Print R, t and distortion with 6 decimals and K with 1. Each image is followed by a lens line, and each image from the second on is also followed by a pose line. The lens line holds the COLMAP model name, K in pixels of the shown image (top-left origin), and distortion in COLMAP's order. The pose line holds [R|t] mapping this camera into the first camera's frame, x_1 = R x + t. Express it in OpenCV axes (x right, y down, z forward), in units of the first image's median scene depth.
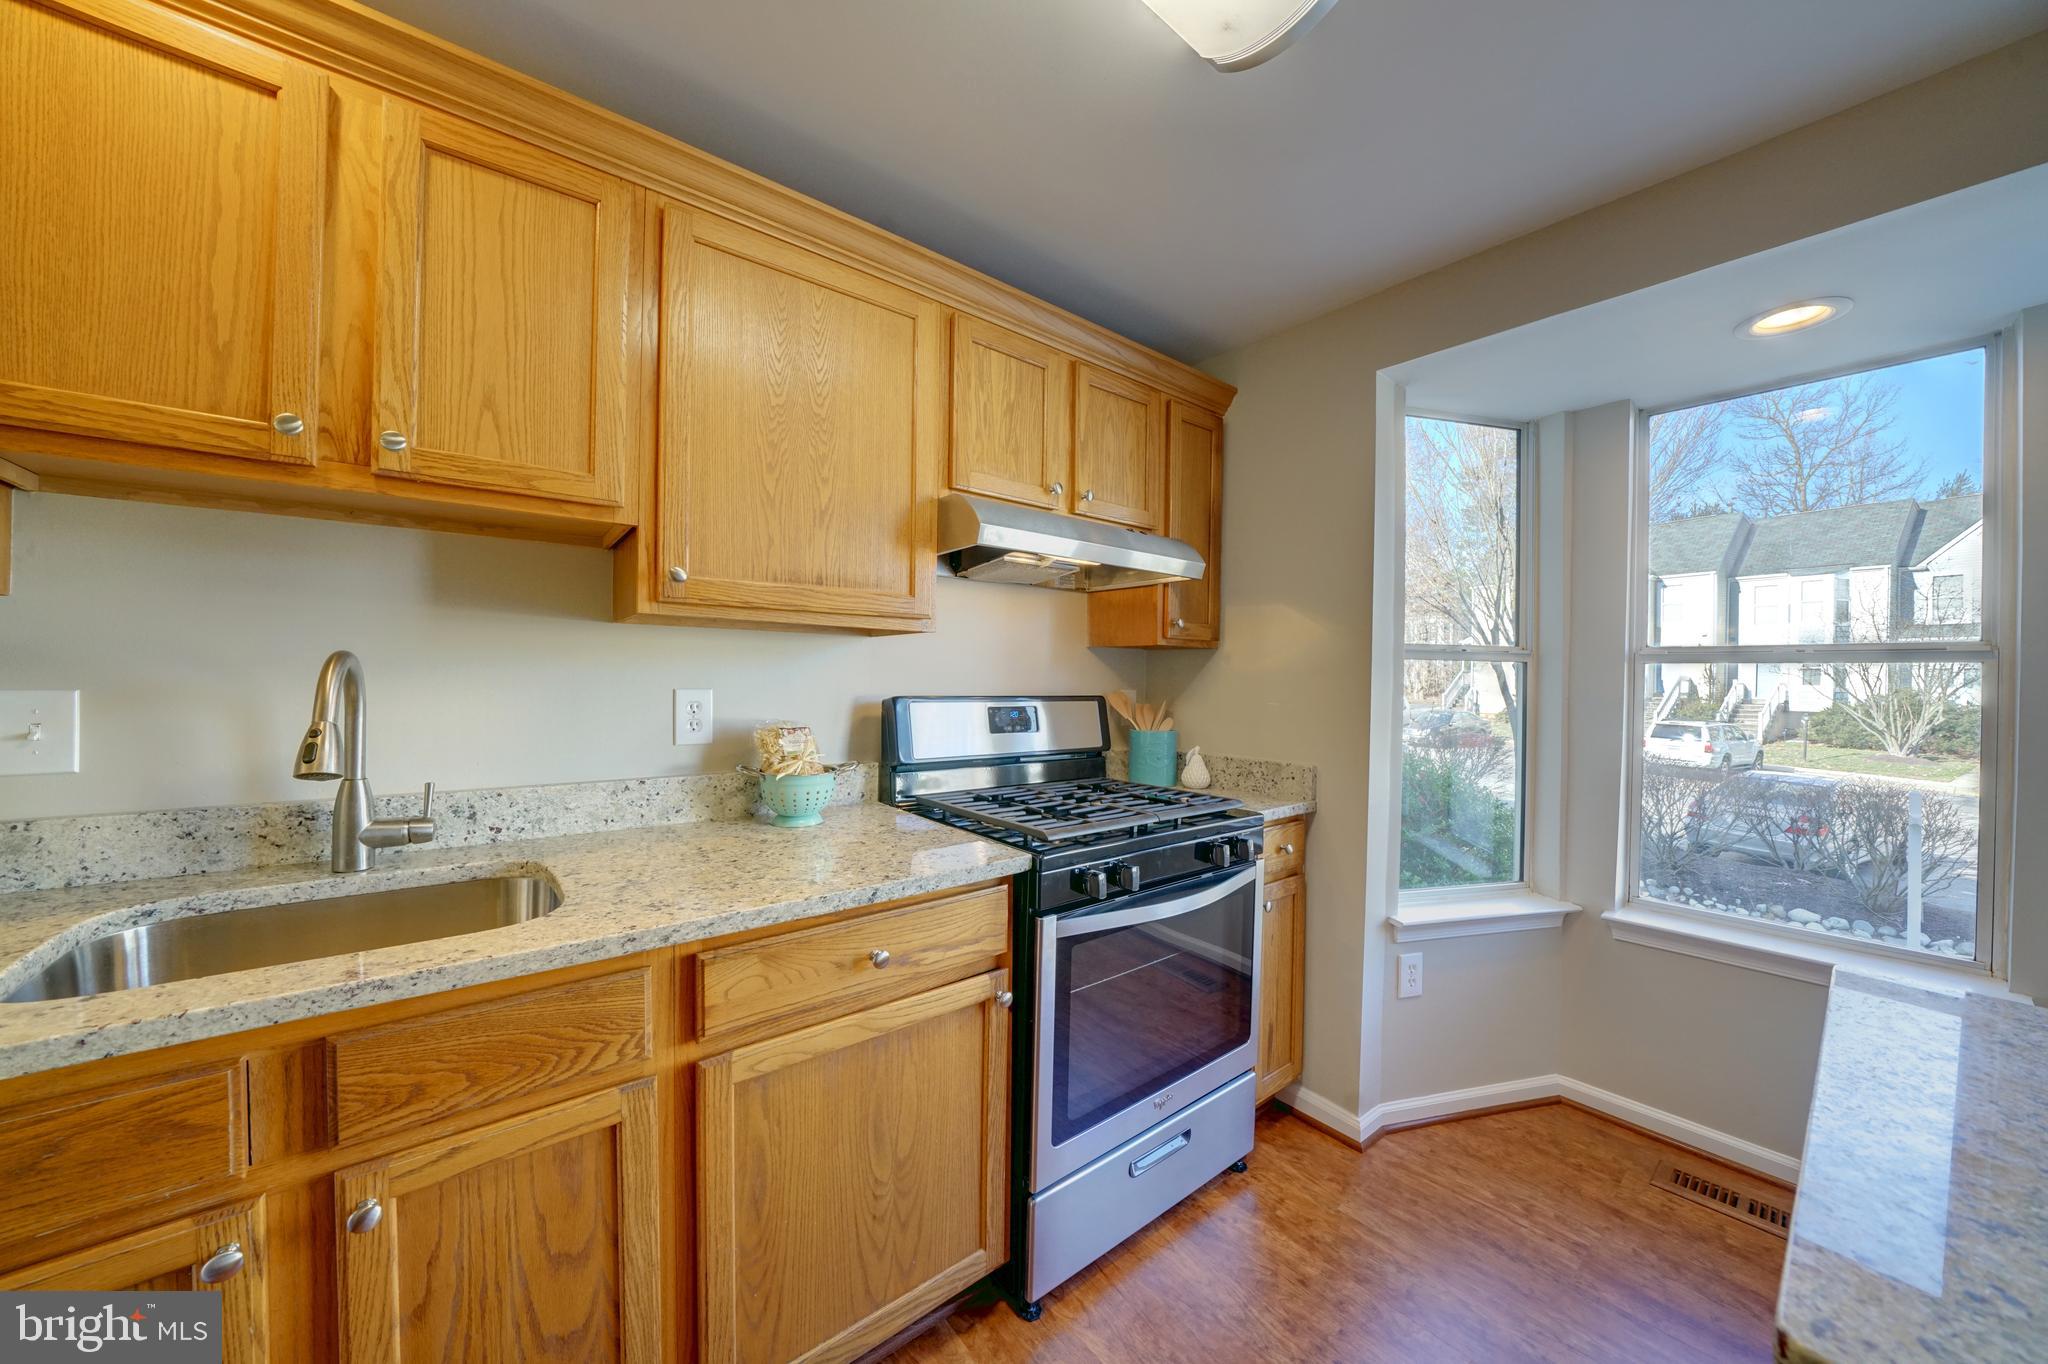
lens RADIAL K [[706.7, 0, 1022.5], [0, 706.7, 683.0], [0, 0, 1]] dist [-0.024476, 0.001744]
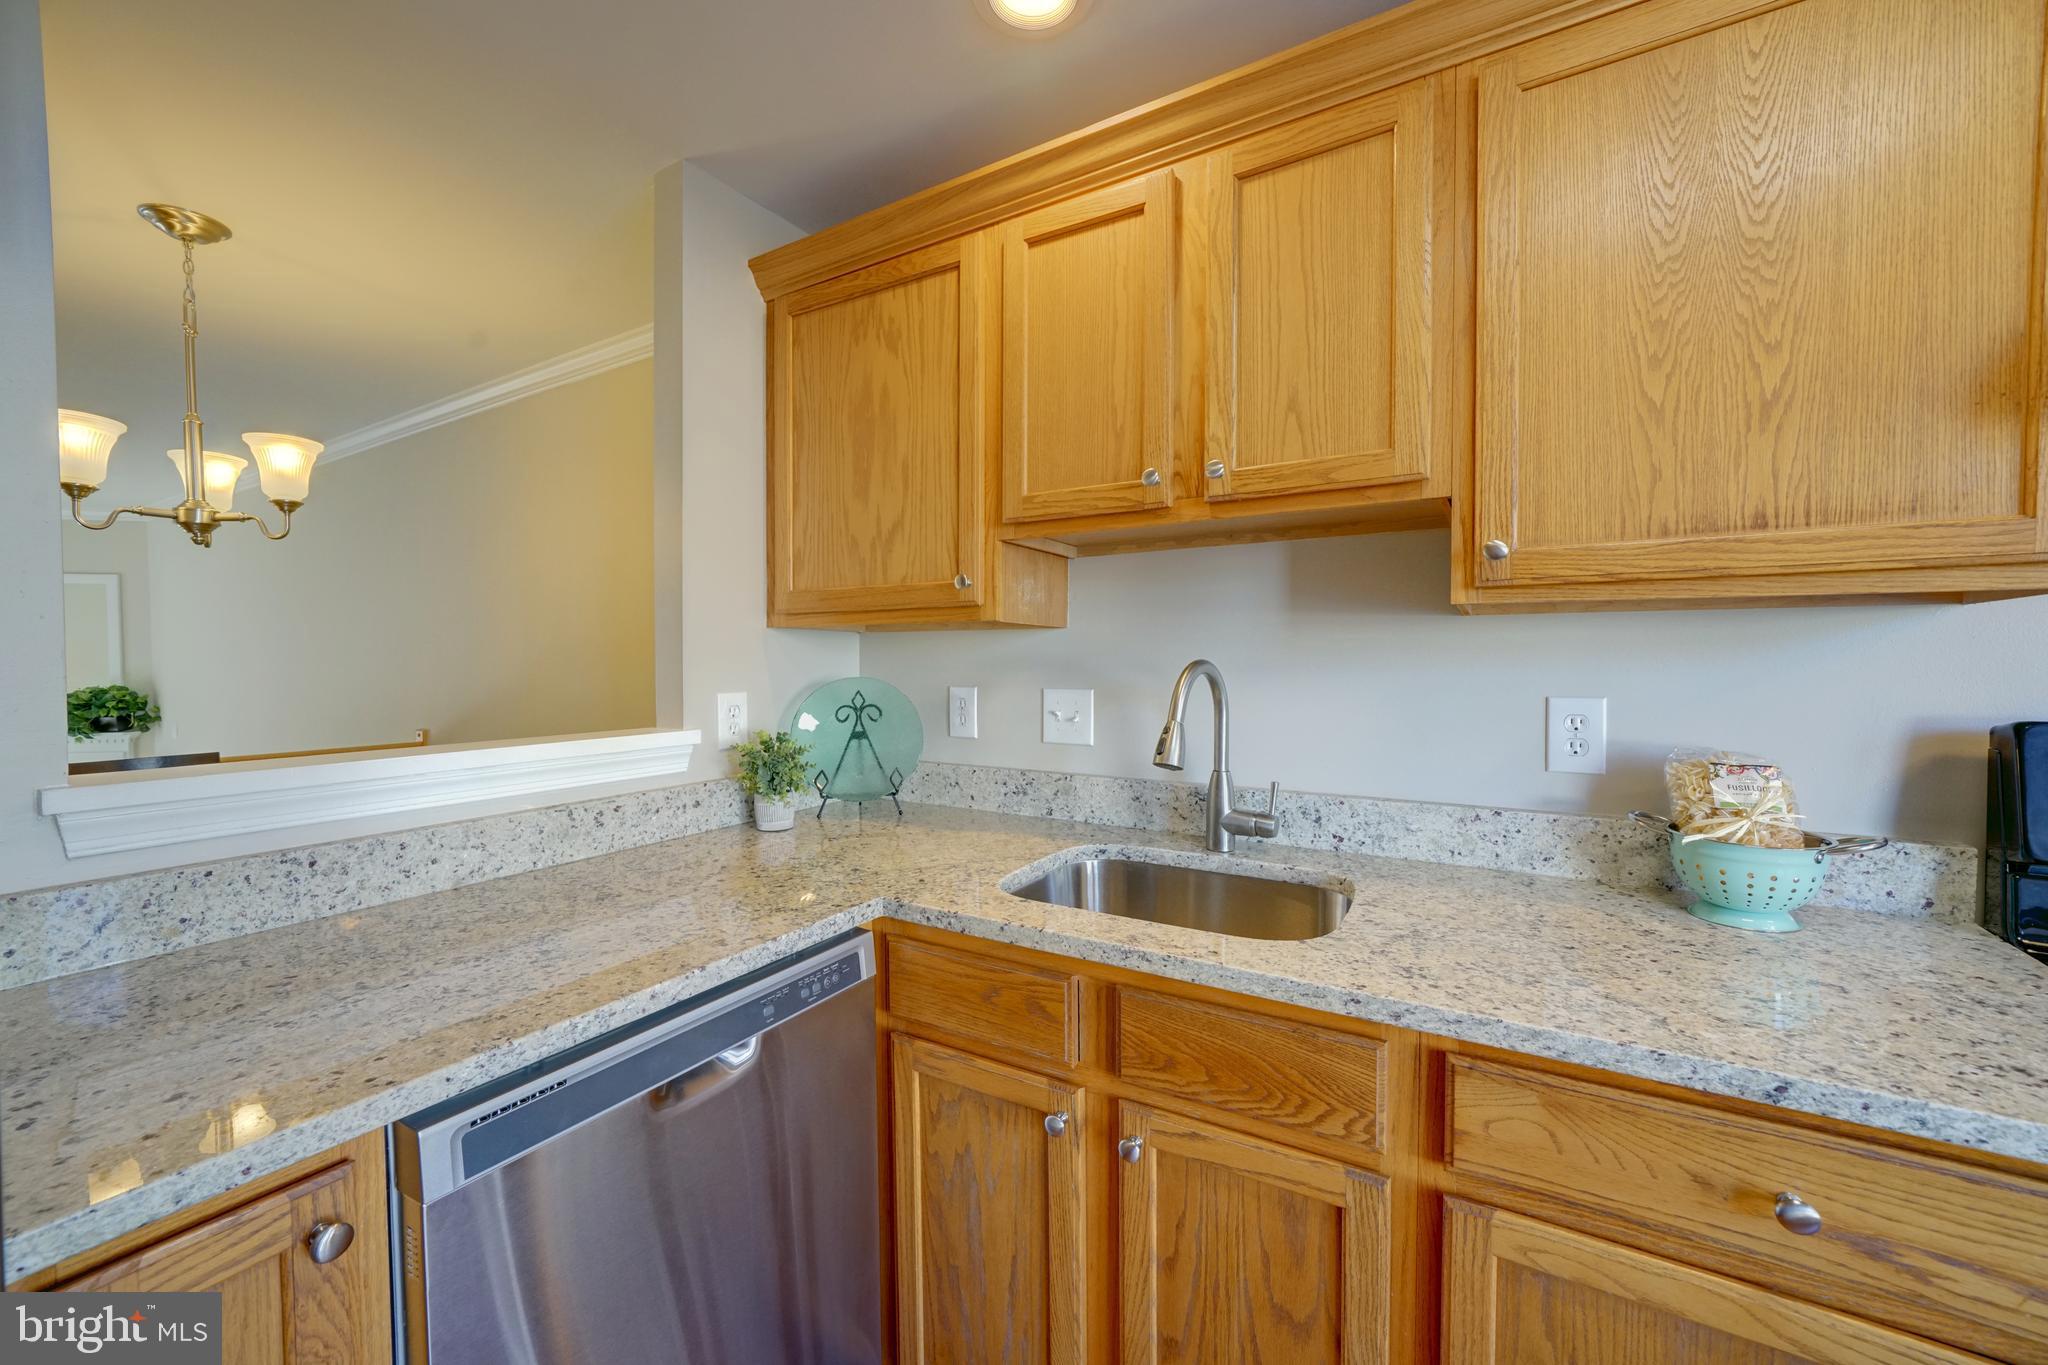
lens RADIAL K [[809.6, 0, 1024.0], [0, 809.6, 682.5], [0, 0, 1]] dist [-0.005494, -0.000115]
pose [[0.336432, 0.012938, -0.941619, 0.197981], [-0.000882, 0.999910, 0.013424, -0.026534], [0.941707, -0.003686, 0.336413, 0.269667]]
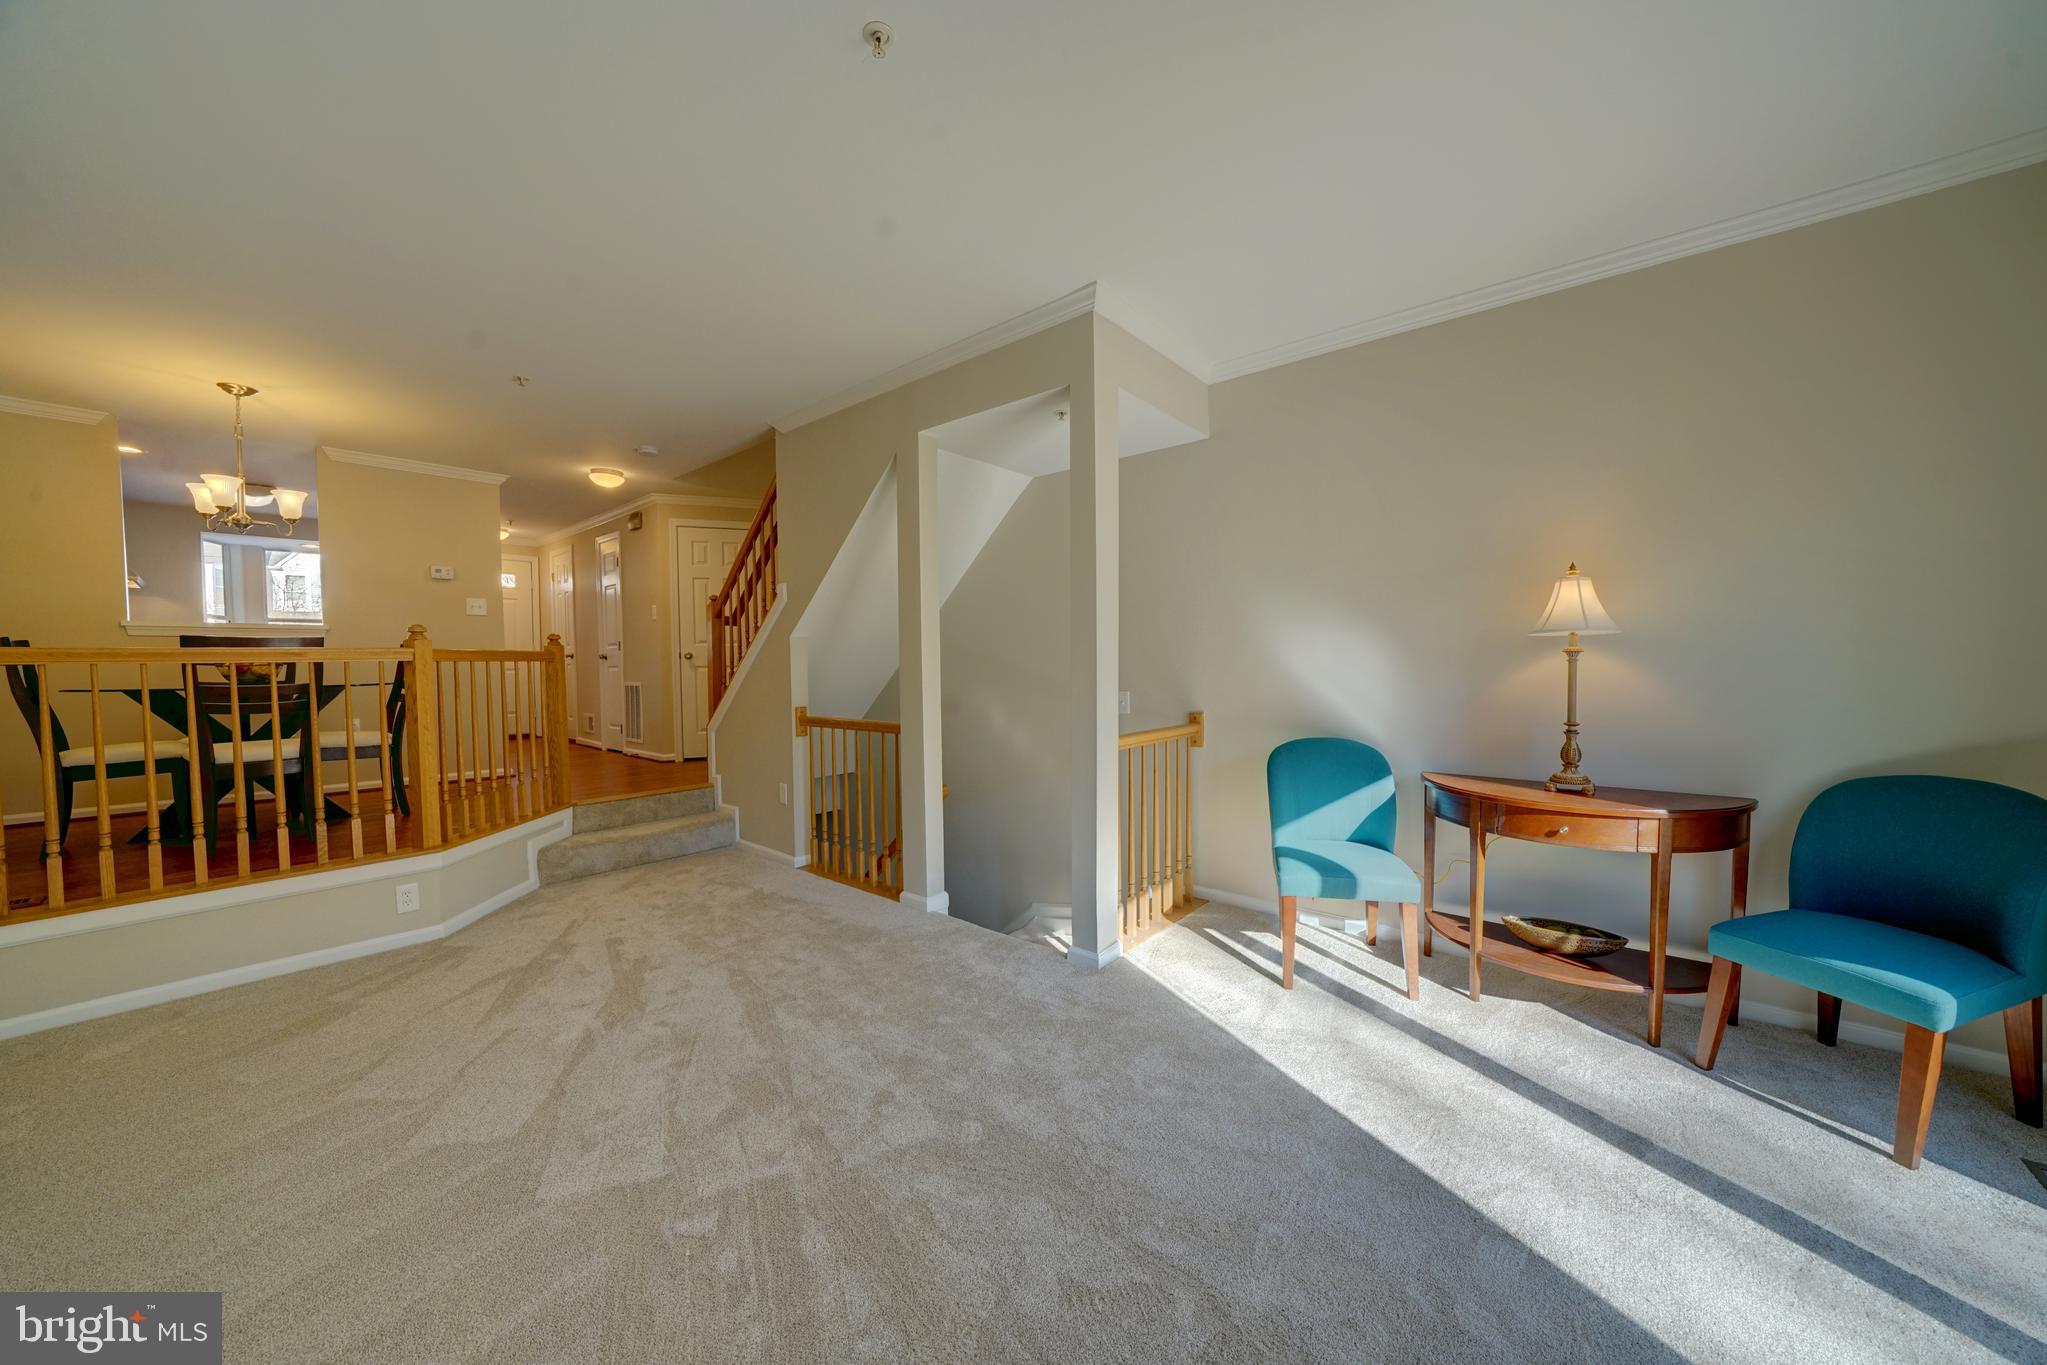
lens RADIAL K [[706.4, 0, 1022.0], [0, 706.4, 683.5], [0, 0, 1]] dist [-0.024476, 0.001744]
pose [[-0.185189, -0.042897, 0.981766, -6.362778], [0.013183, 0.998848, 0.046130, 0.333333], [-0.982615, 0.021485, -0.184410, -4.119183]]
